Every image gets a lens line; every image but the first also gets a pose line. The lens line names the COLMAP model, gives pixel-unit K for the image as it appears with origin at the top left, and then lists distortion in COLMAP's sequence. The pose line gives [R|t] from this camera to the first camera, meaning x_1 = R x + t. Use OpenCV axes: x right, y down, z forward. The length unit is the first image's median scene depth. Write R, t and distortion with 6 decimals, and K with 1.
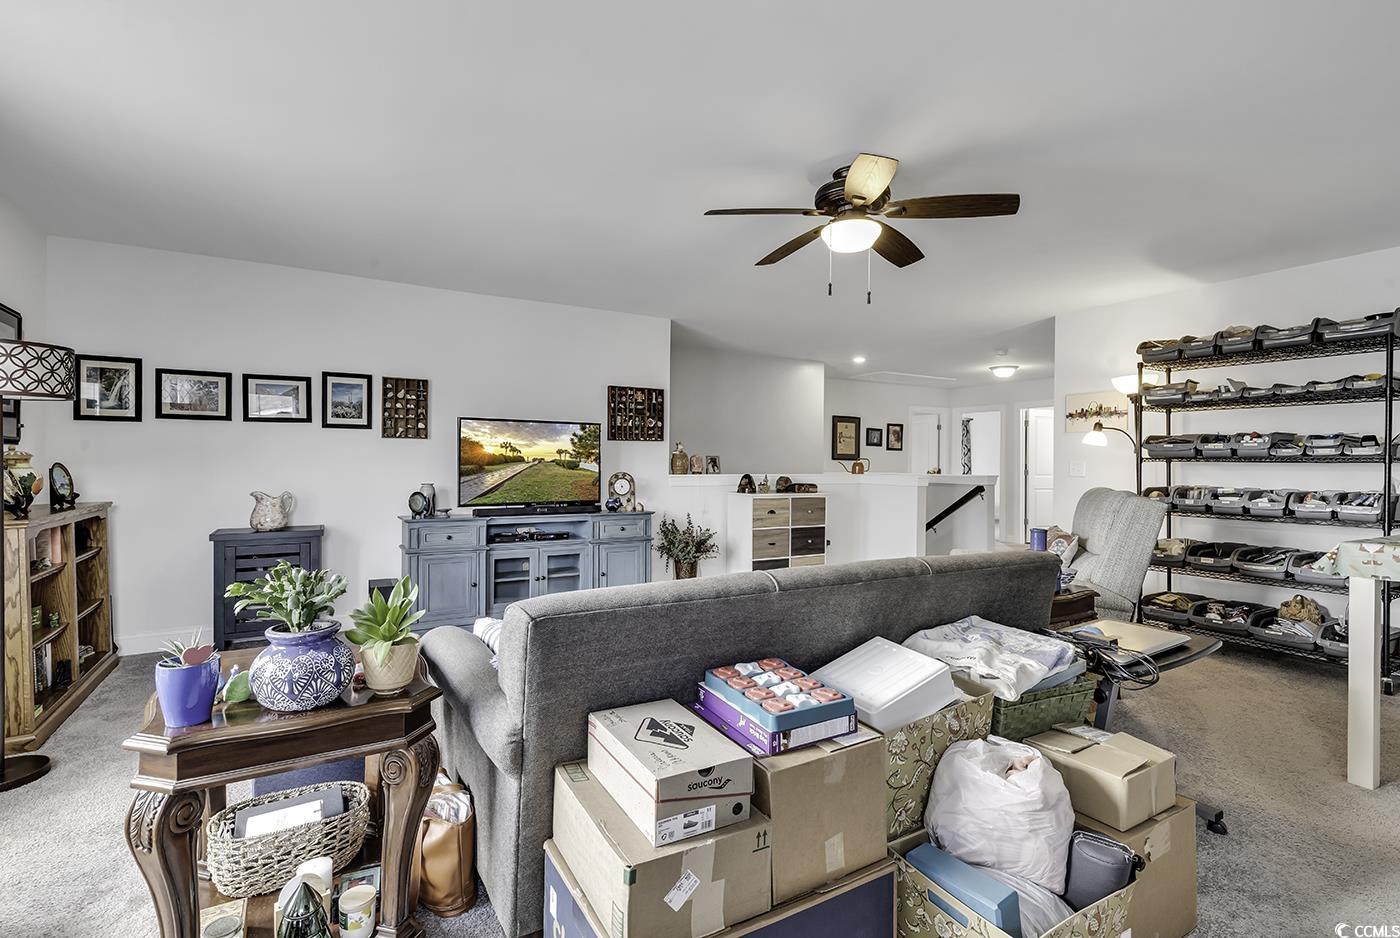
lens RADIAL K [[634.0, 0, 706.0], [0, 634.0, 466.7], [0, 0, 1]] dist [0.005784, 0.000934]
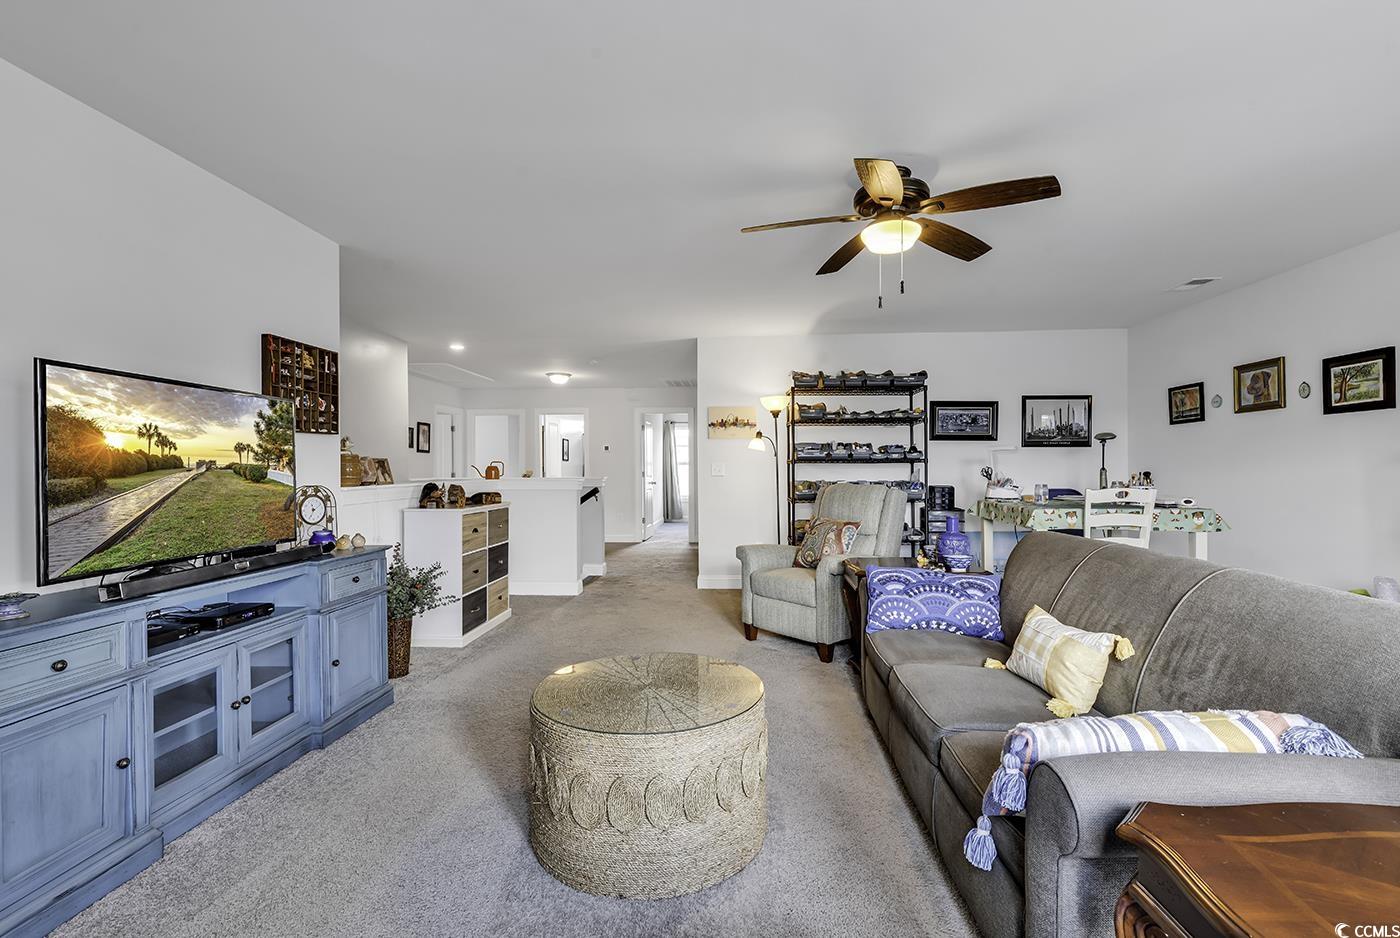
lens RADIAL K [[634.0, 0, 689.1], [0, 634.0, 459.2], [0, 0, 1]] dist [0.005784, 0.000934]
pose [[0.540619, 0.001383, 0.841267, -0.463704], [0.015409, 0.999815, -0.011546, -0.002910], [-0.841127, 0.019205, 0.540497, 0.410183]]
